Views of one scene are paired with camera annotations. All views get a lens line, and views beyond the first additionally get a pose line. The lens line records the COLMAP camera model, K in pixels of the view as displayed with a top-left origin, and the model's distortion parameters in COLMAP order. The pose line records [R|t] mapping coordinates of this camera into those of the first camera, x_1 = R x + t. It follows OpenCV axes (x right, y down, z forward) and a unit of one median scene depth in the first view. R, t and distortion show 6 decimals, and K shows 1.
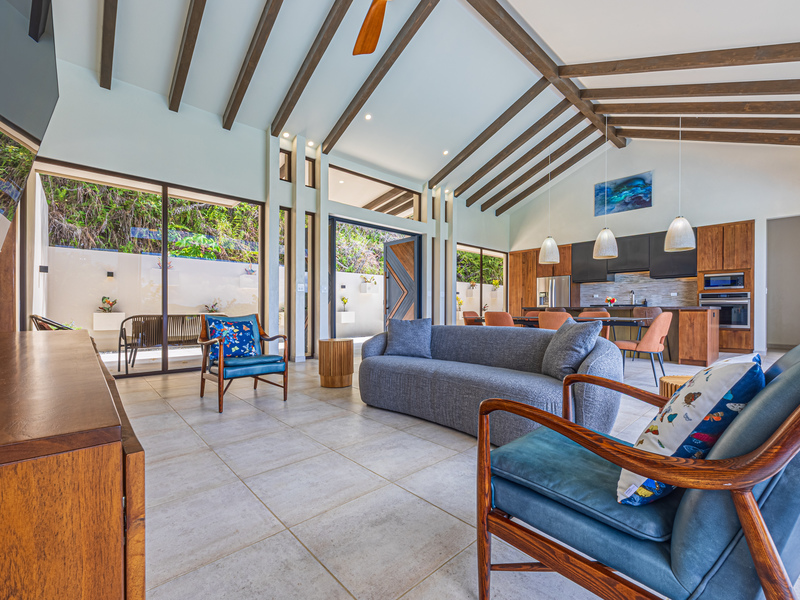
lens RADIAL K [[349.7, 0, 399.1], [0, 349.7, 313.0], [0, 0, 1]] dist [-0.001138, -0.000216]
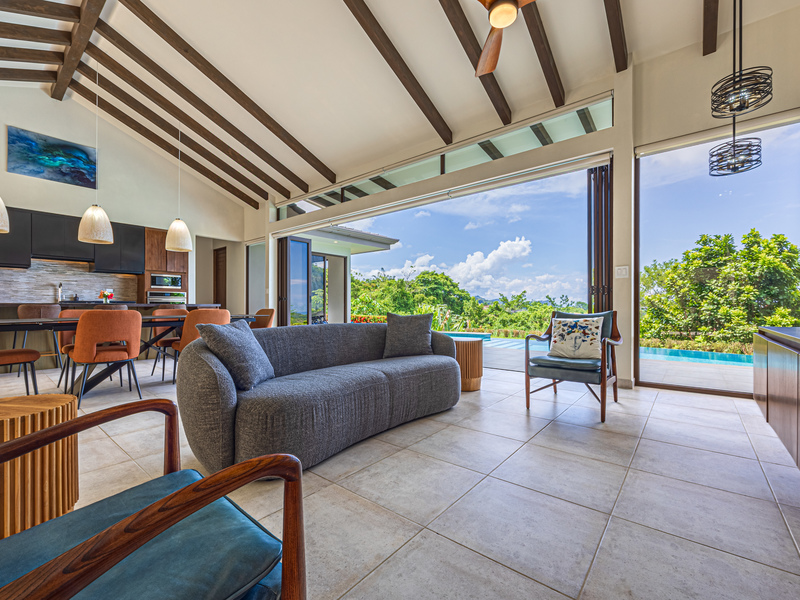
lens RADIAL K [[359.4, 0, 405.7], [0, 359.4, 305.2], [0, 0, 1]] dist [-0.001568, -0.000450]
pose [[-0.154116, 0.003509, 0.988047, -0.310795], [0.013614, 0.999906, -0.001428, -0.002670], [-0.987959, 0.013231, -0.154149, 0.411728]]
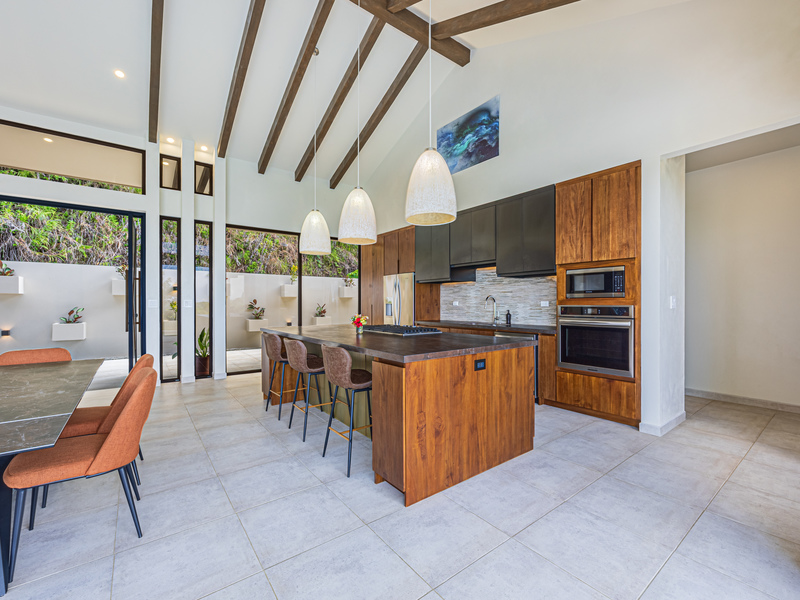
lens RADIAL K [[350.9, 0, 398.5], [0, 350.9, 307.1], [0, 0, 1]] dist [-0.001160, -0.000363]
pose [[0.995486, -0.005561, -0.094747, 0.665403], [0.005561, 0.999985, -0.000273, -0.054690], [0.094747, -0.000255, 0.995501, 0.432913]]
